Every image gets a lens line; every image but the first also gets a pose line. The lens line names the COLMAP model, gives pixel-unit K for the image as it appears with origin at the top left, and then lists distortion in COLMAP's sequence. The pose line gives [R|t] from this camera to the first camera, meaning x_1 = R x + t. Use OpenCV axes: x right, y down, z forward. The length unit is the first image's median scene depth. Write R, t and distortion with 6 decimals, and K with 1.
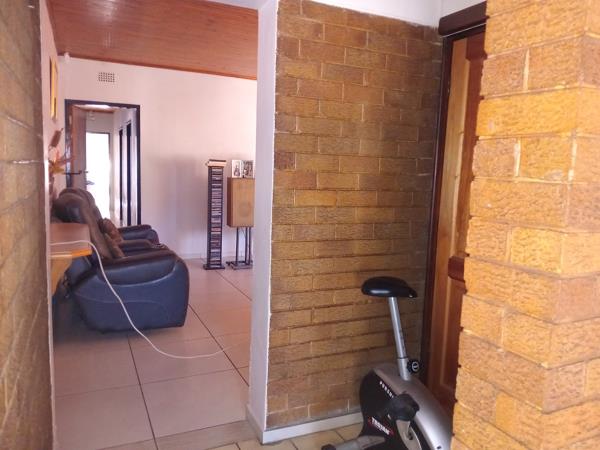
lens RADIAL K [[459.2, 0, 301.2], [0, 459.2, 222.7], [0, 0, 1]] dist [0.099839, -0.206125]
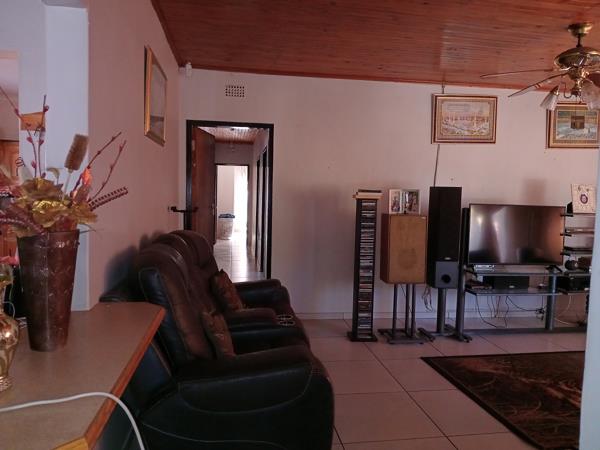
lens RADIAL K [[459.2, 0, 301.2], [0, 459.2, 222.7], [0, 0, 1]] dist [0.099839, -0.206125]
pose [[0.957979, 0.003745, -0.286815, -0.074720], [-0.022147, 0.997895, -0.060944, -0.037241], [0.285983, 0.064735, 0.956046, 0.272138]]
